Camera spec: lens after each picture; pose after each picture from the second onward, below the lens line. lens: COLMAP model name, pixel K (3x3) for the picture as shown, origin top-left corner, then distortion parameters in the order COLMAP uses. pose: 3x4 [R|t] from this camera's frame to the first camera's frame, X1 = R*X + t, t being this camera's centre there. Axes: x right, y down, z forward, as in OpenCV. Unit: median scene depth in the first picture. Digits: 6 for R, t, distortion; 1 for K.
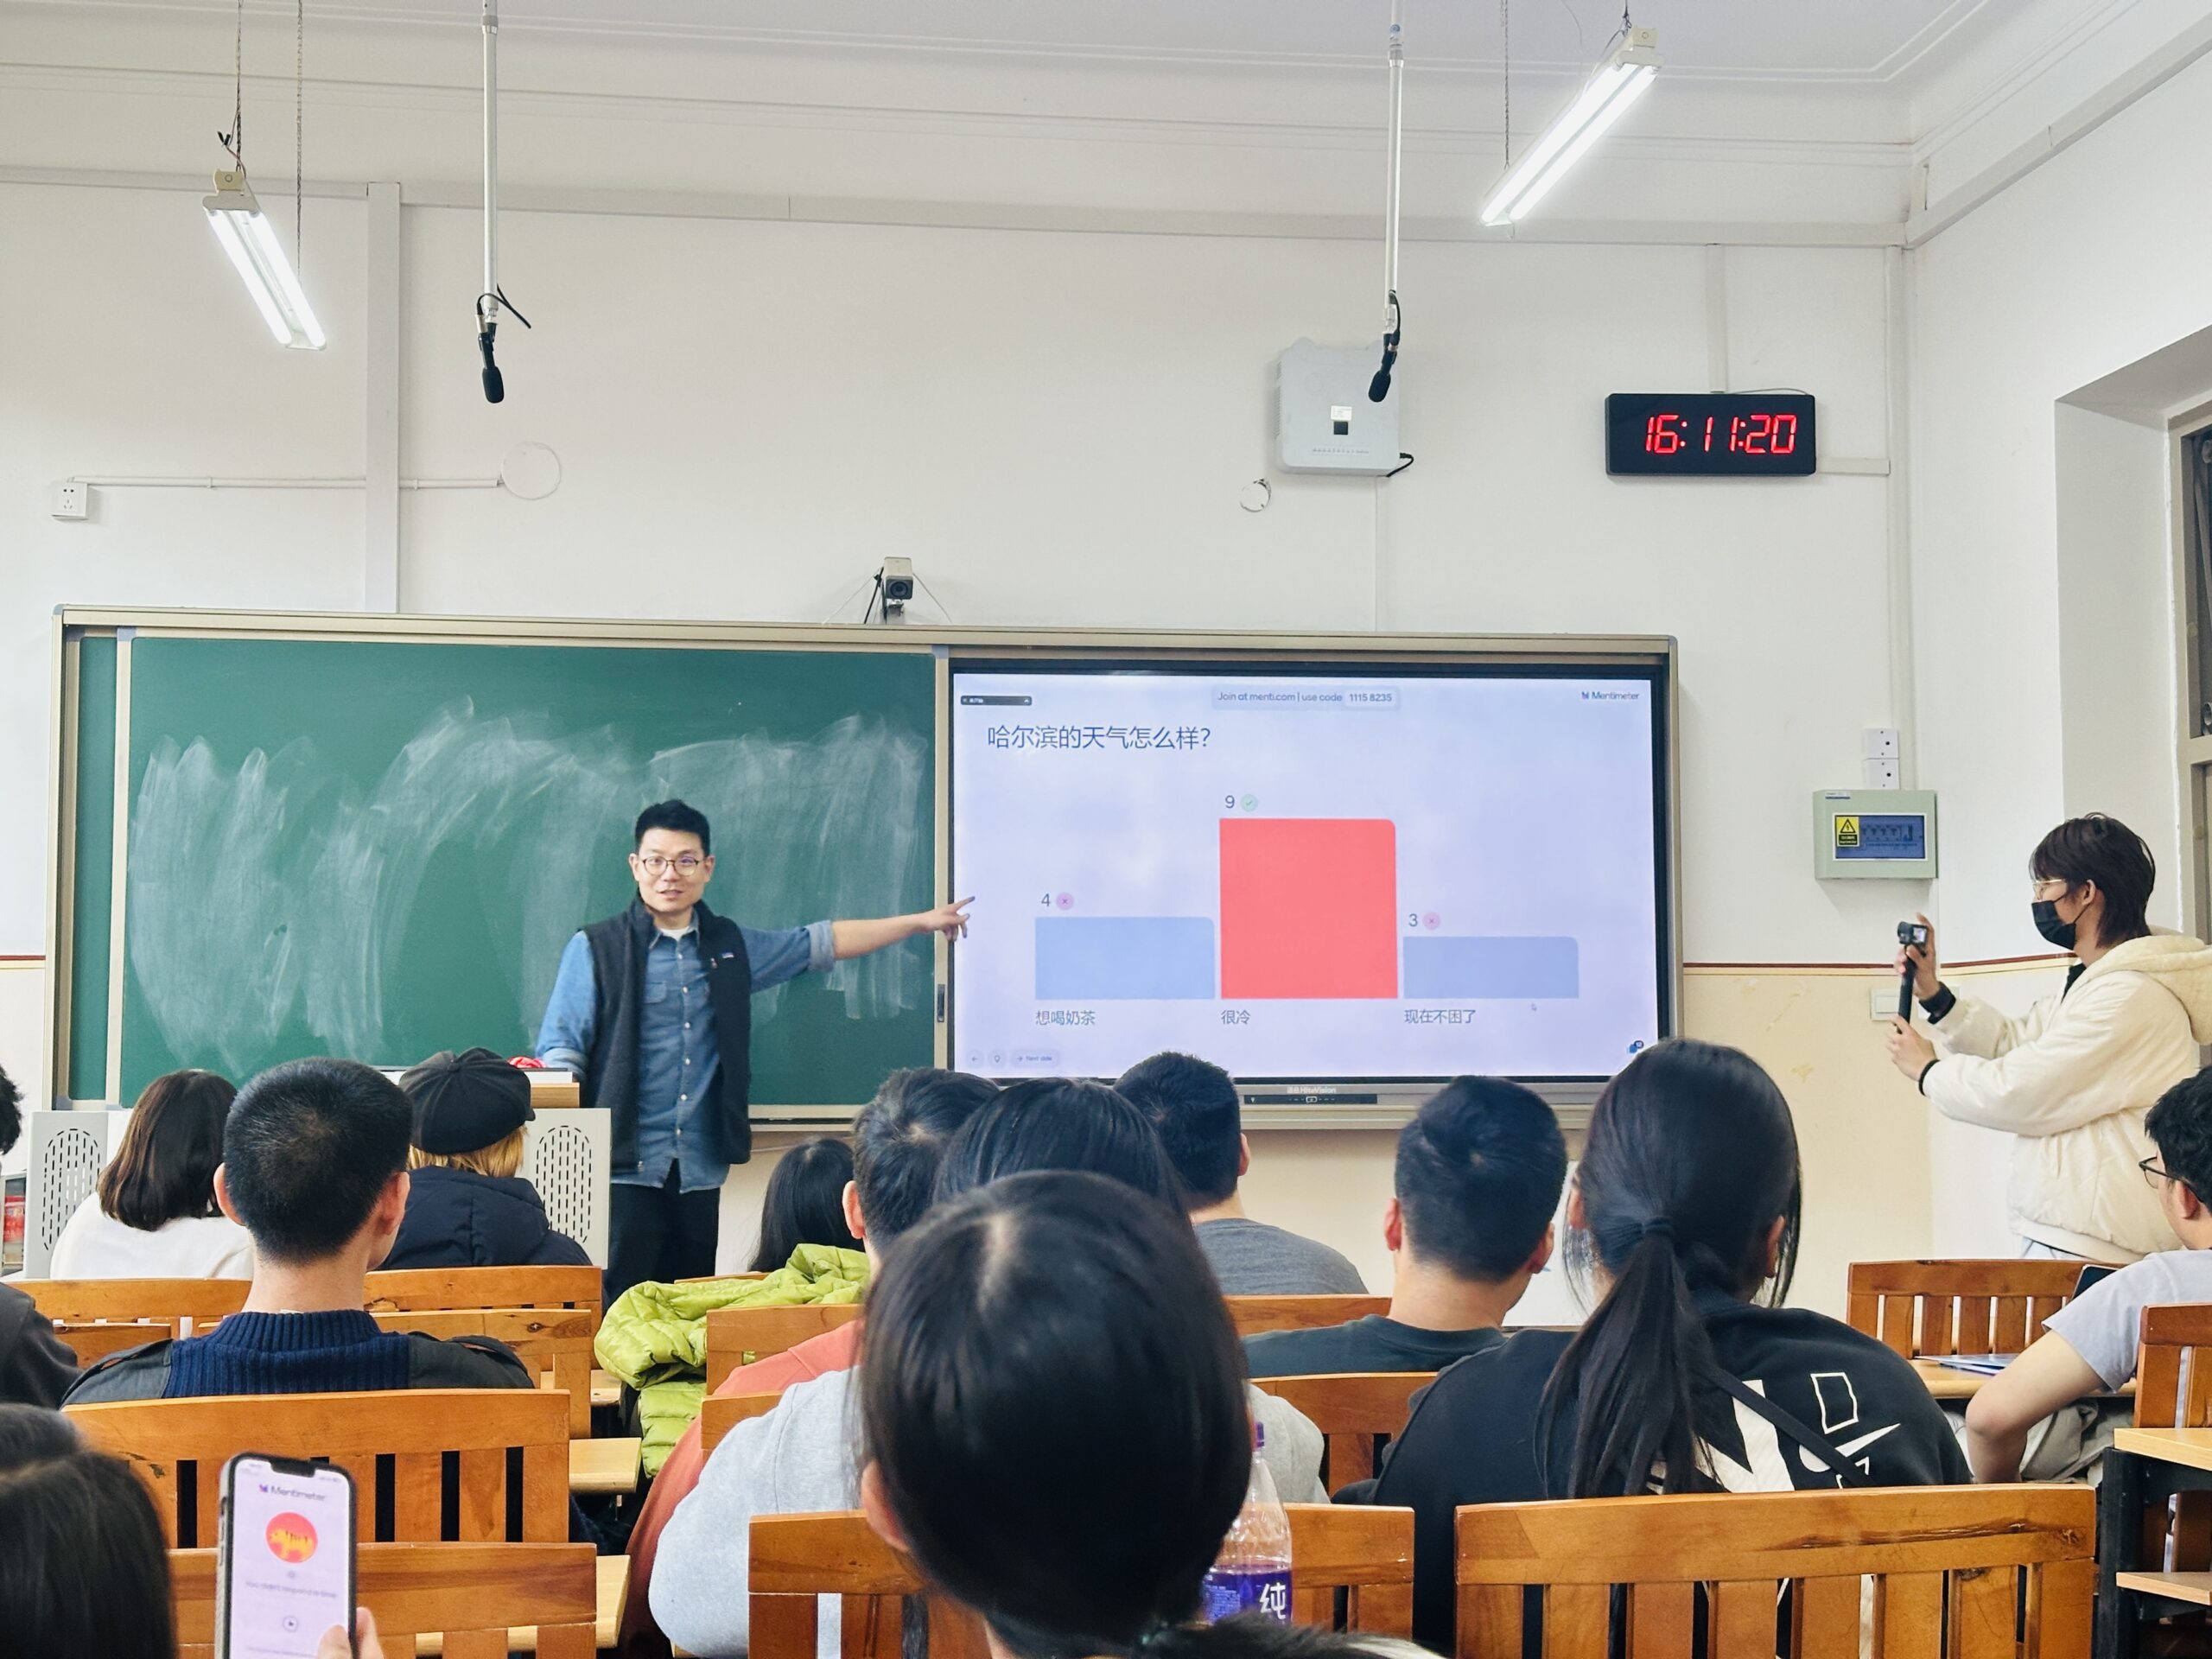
lens RADIAL K [[3033.4, 0, 1106.0], [0, 3033.4, 829.5], [0, 0, 1]] dist [0.227052, -0.598371]
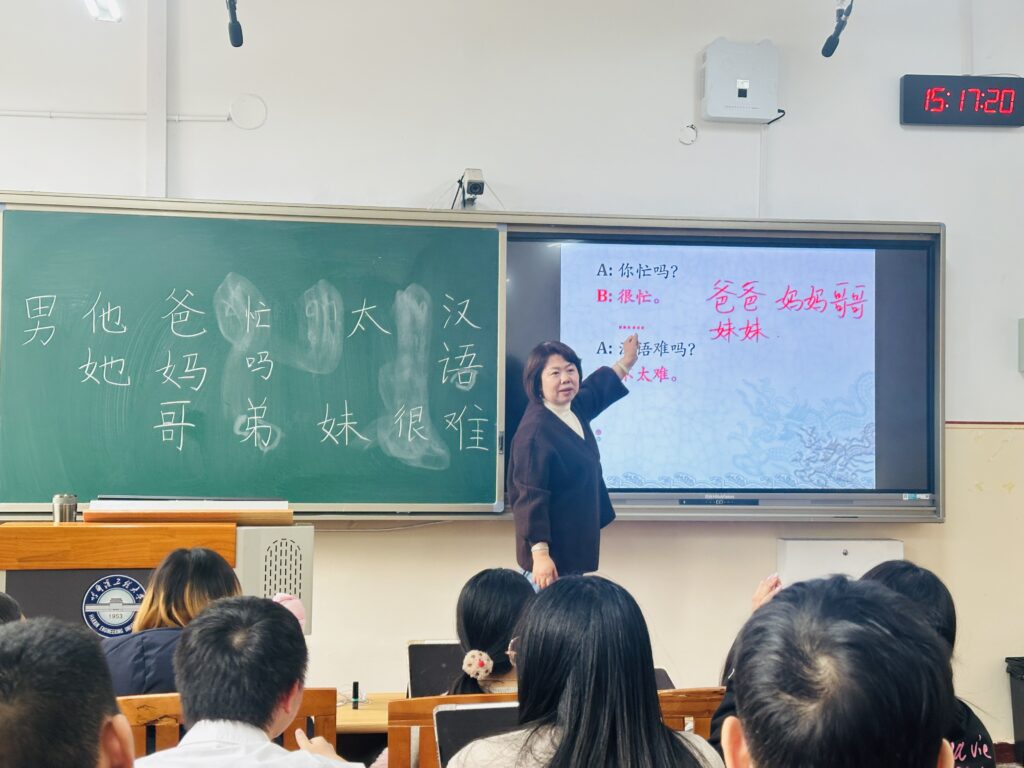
lens RADIAL K [[1404.2, 0, 512.0], [0, 1404.2, 384.0], [0, 0, 1]] dist [0.227052, -0.598371]
pose [[0.999748, 0.011740, 0.019124, -0.060669], [-0.012545, 0.999016, 0.042539, -0.006698], [-0.018606, -0.042768, 0.998912, 0.237724]]
